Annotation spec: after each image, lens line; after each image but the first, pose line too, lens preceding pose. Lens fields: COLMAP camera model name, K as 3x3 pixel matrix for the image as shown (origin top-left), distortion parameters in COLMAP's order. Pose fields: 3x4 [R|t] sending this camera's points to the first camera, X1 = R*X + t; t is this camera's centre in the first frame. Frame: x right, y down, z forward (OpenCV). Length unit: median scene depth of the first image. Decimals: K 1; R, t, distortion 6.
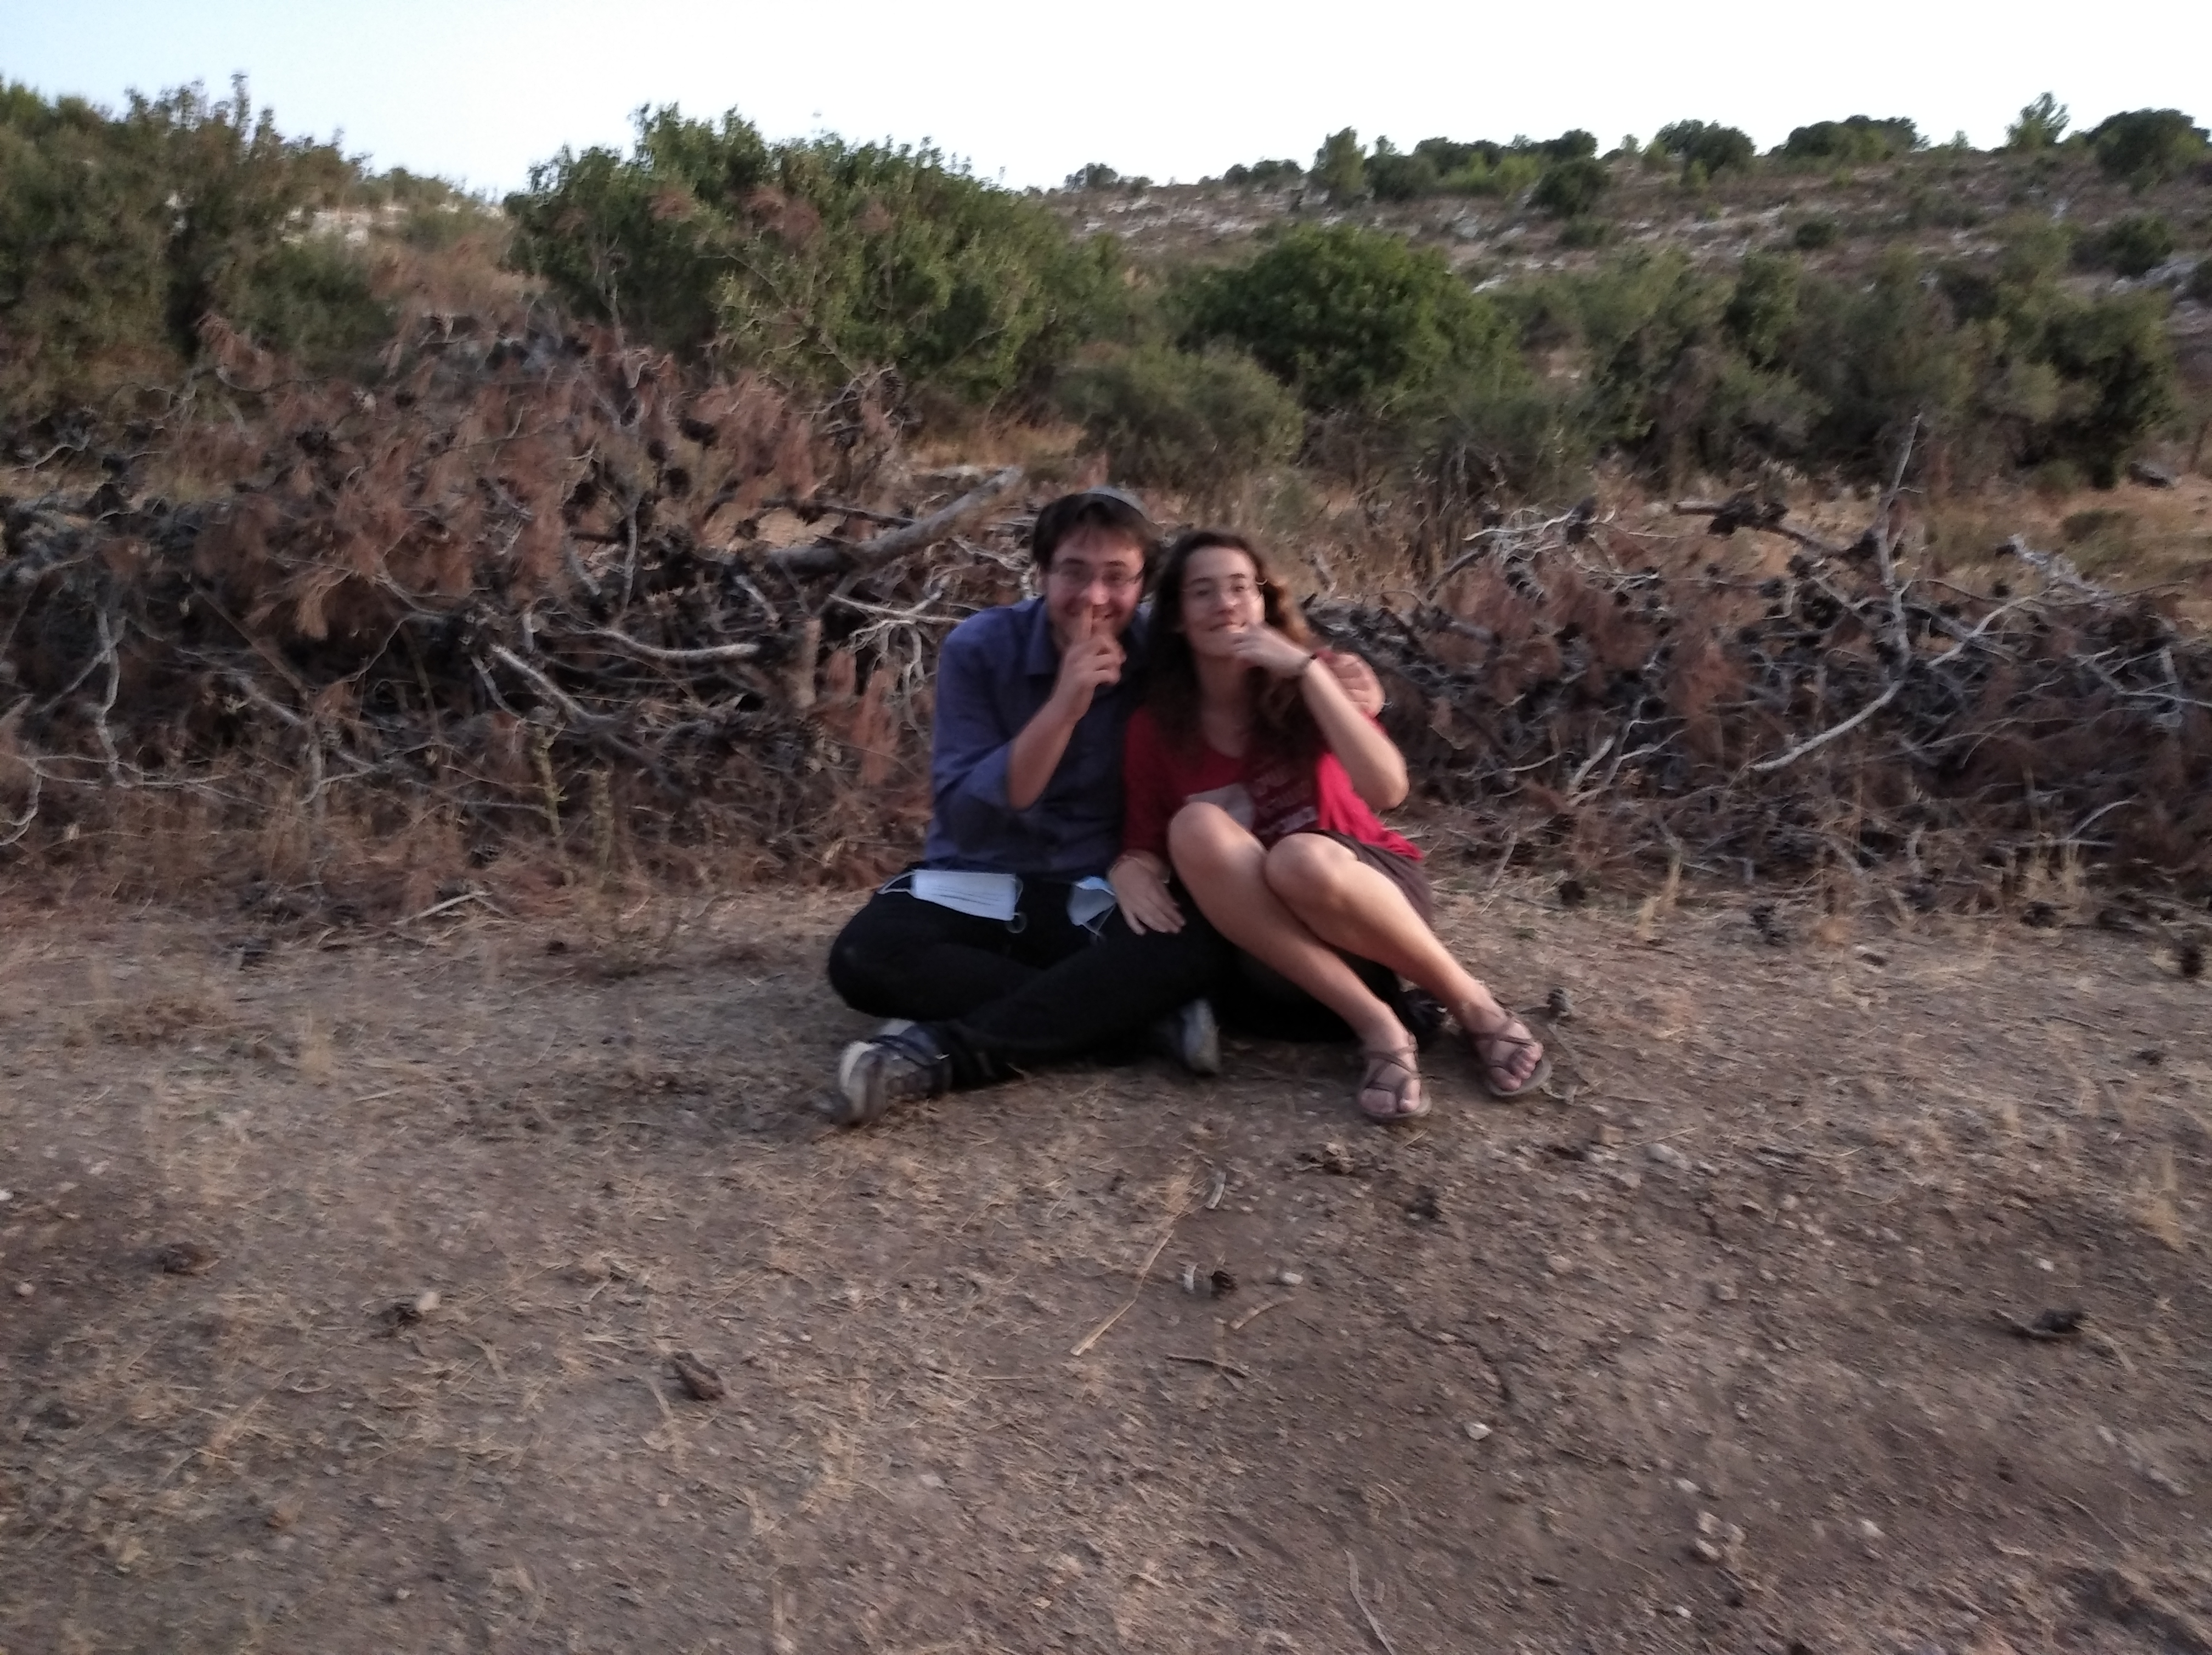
lens RADIAL K [[1816.0, 0, 1103.0], [0, 1816.0, 834.7], [0, 0, 1]] dist [0.078802, -0.116812]
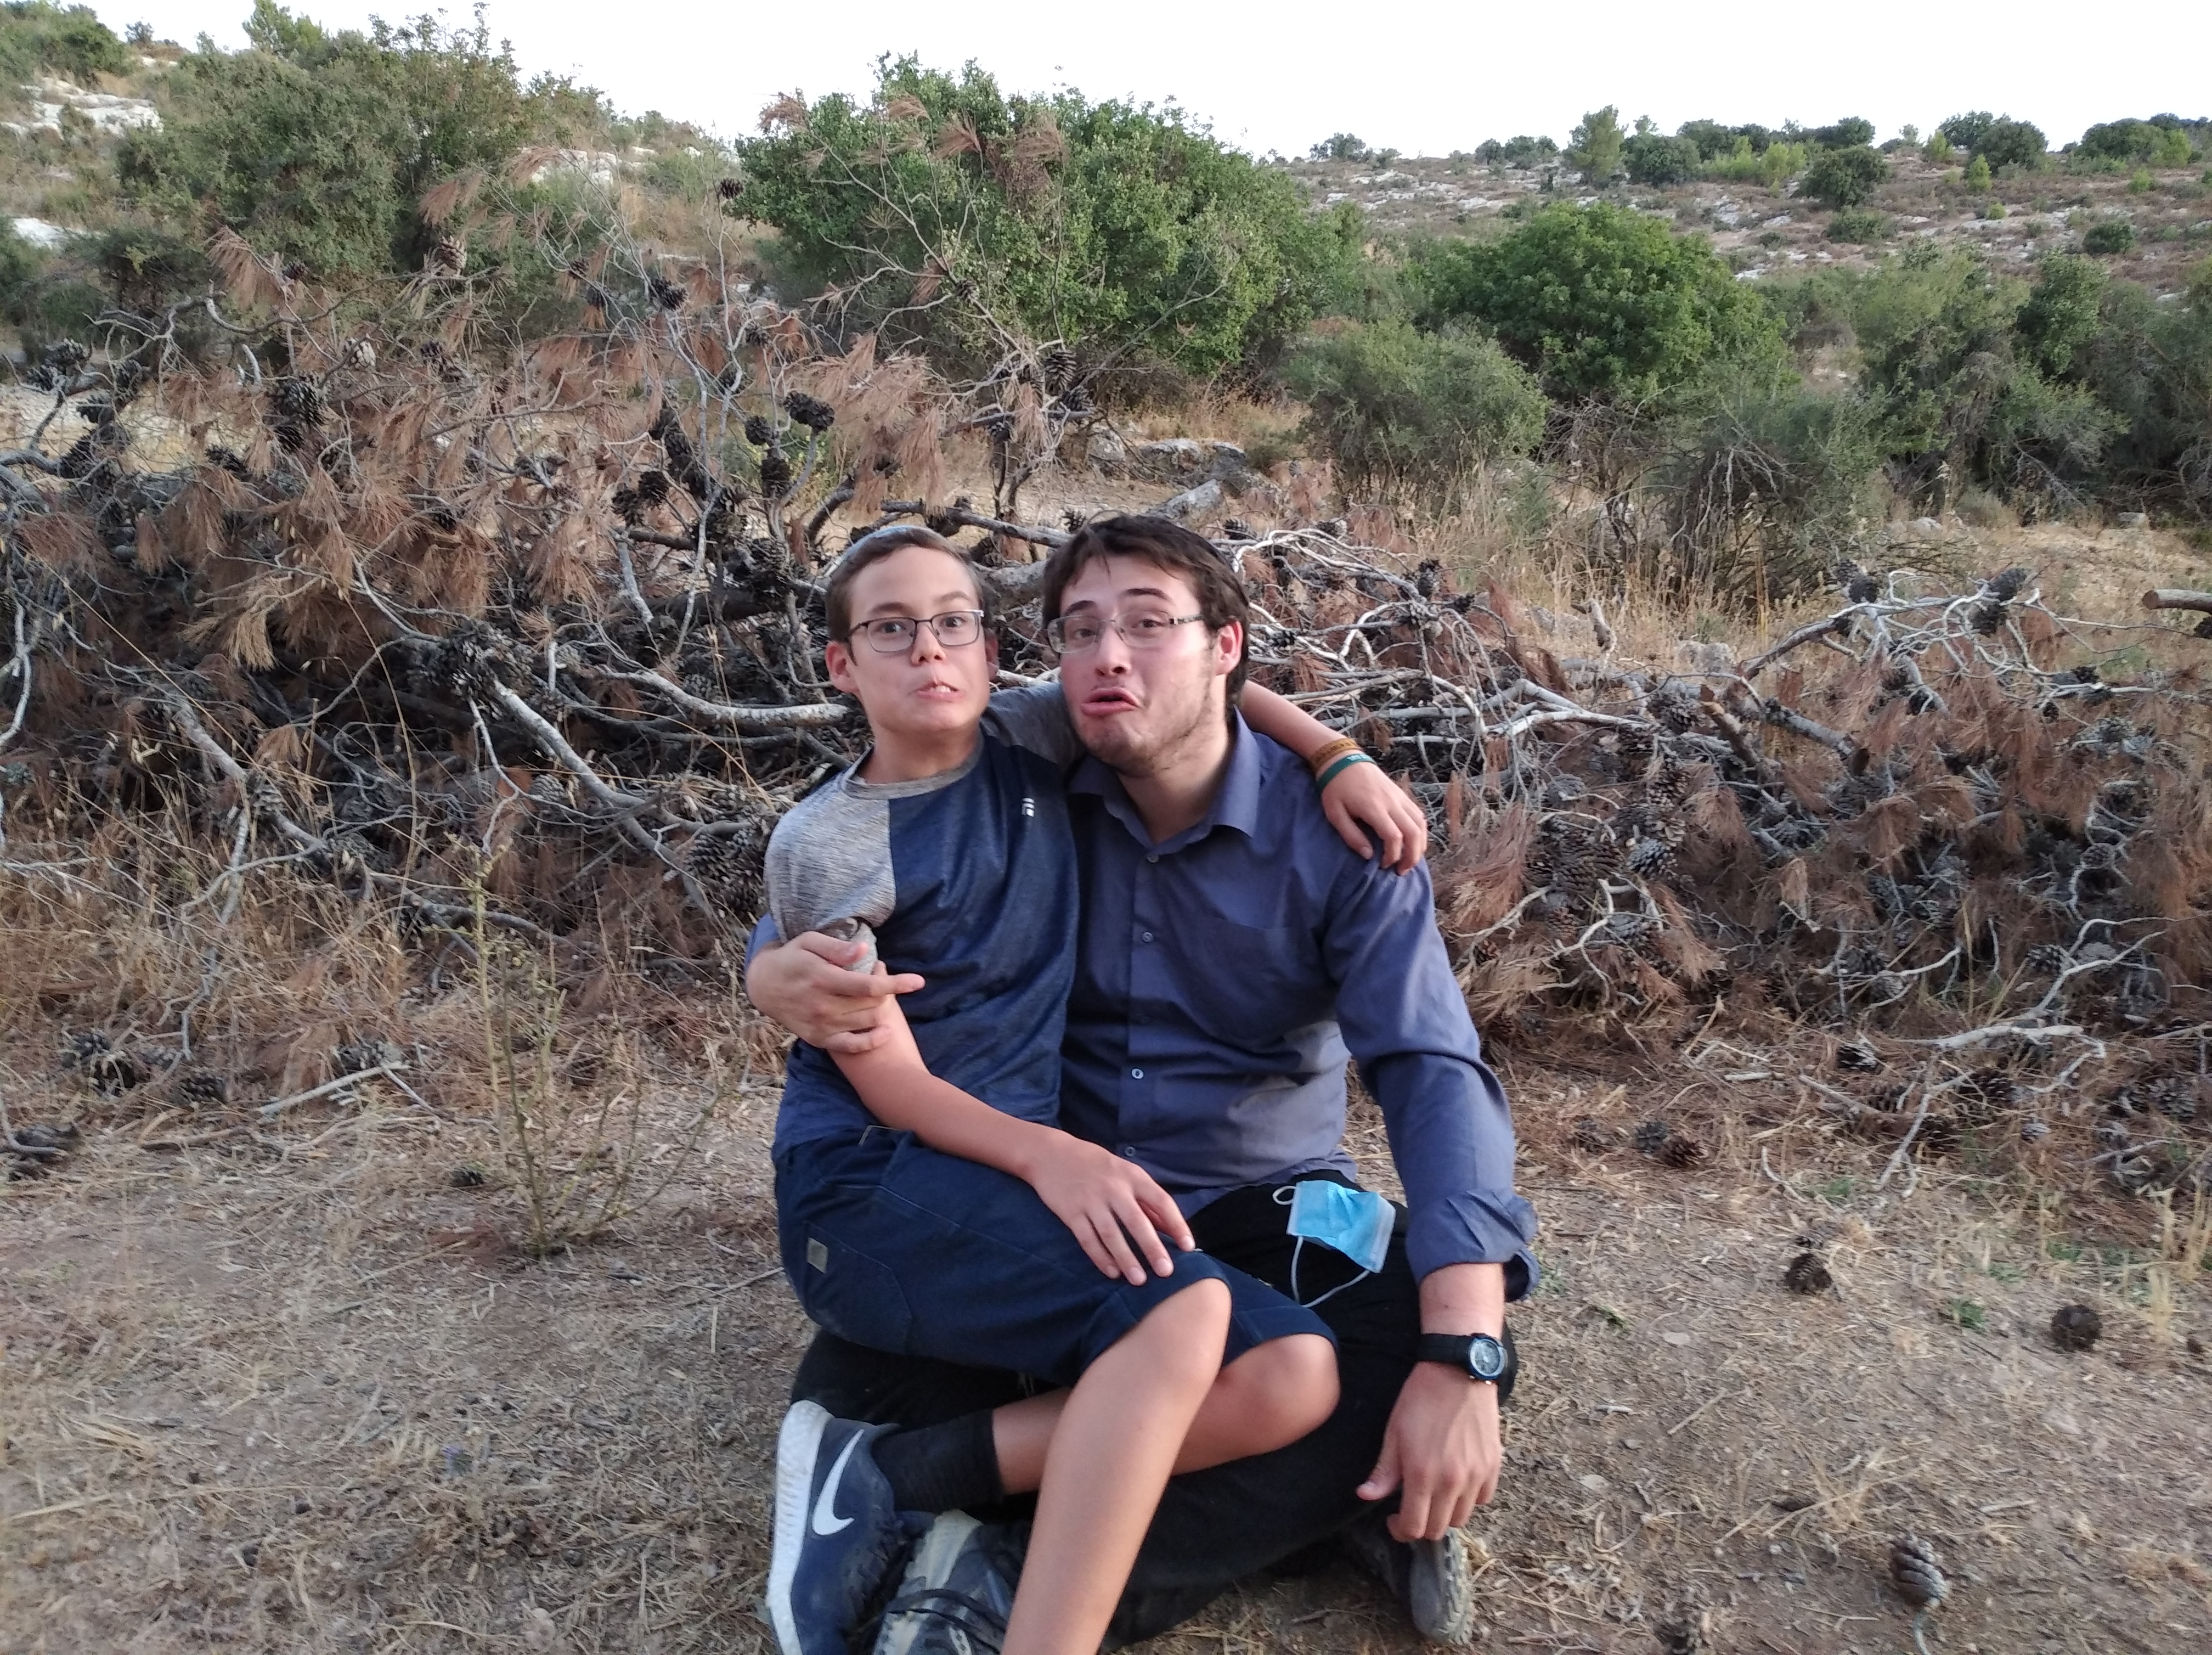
lens RADIAL K [[1816.0, 0, 1103.0], [0, 1816.0, 834.7], [0, 0, 1]] dist [0.078802, -0.116812]
pose [[0.991483, 0.078179, -0.104163, -0.003752], [-0.076542, 0.996873, 0.019627, -0.079194], [0.105372, -0.011487, 0.994367, 0.287114]]
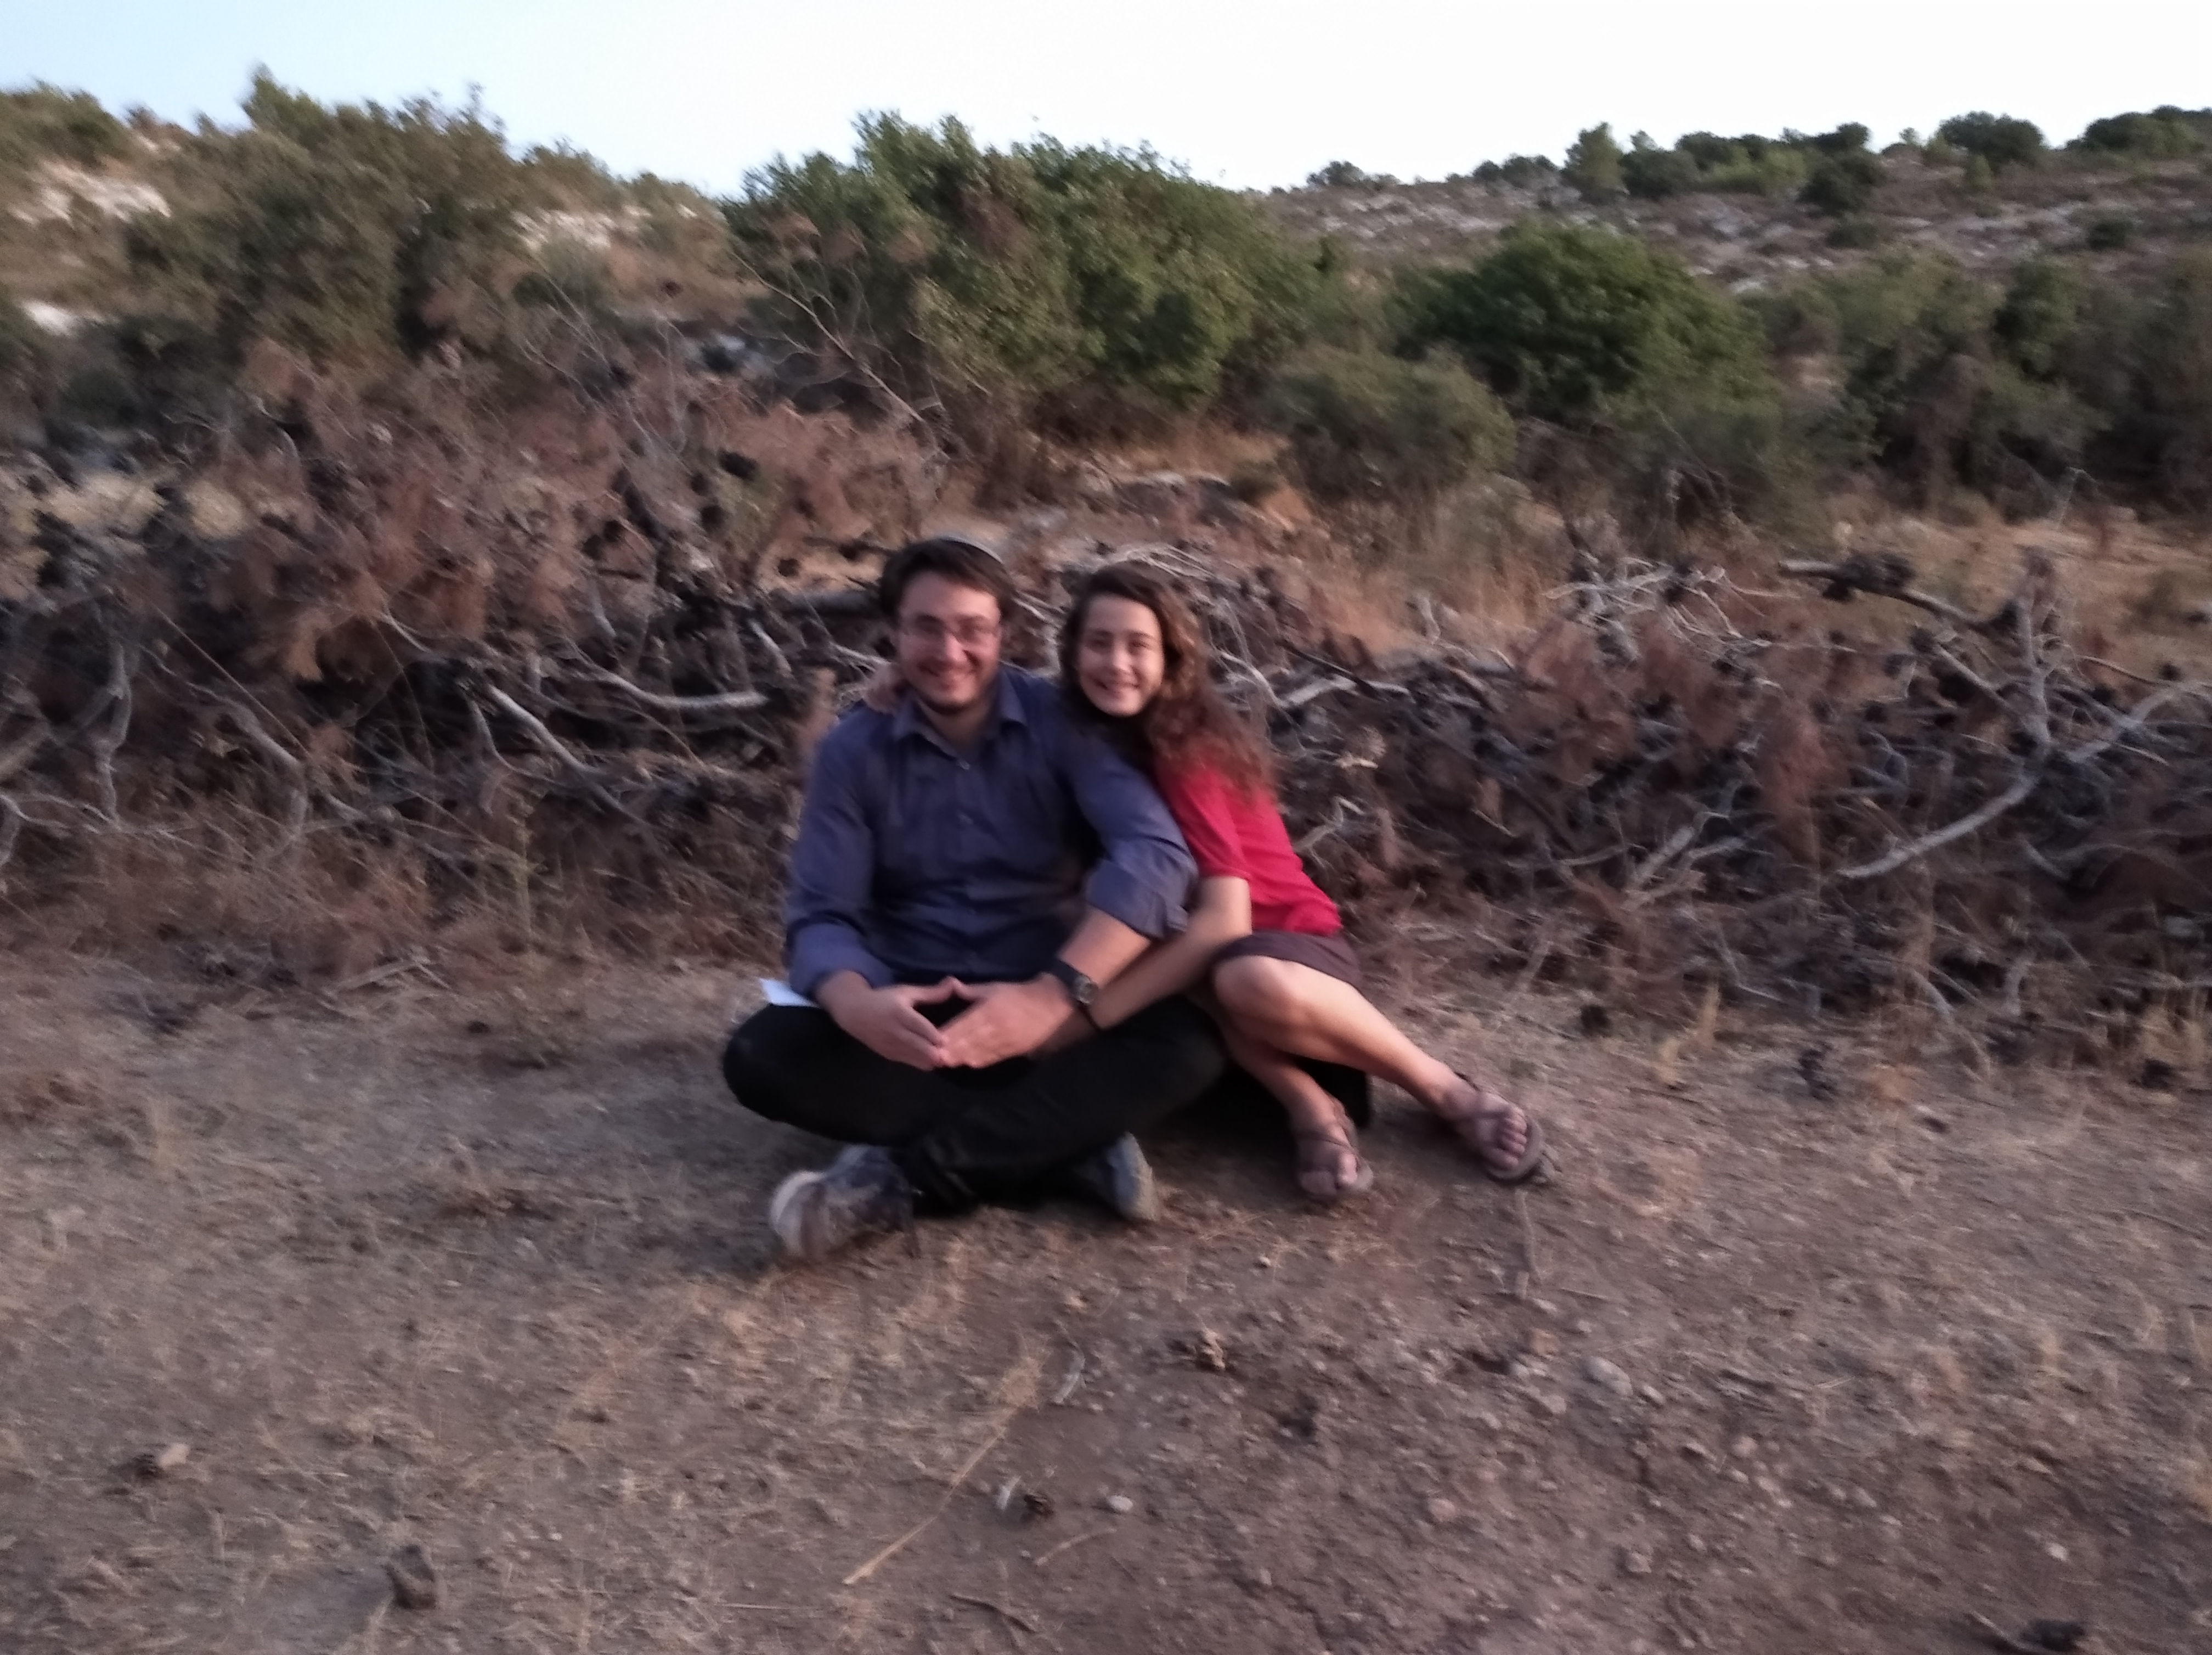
lens RADIAL K [[1841.2, 0, 1093.0], [0, 1841.2, 830.3], [0, 0, 1]] dist [0.074976, -0.113772]
pose [[0.991764, 0.038150, -0.122261, 0.105348], [-0.038851, 0.999239, -0.003348, -0.039975], [0.122040, 0.008070, 0.992492, 0.073309]]
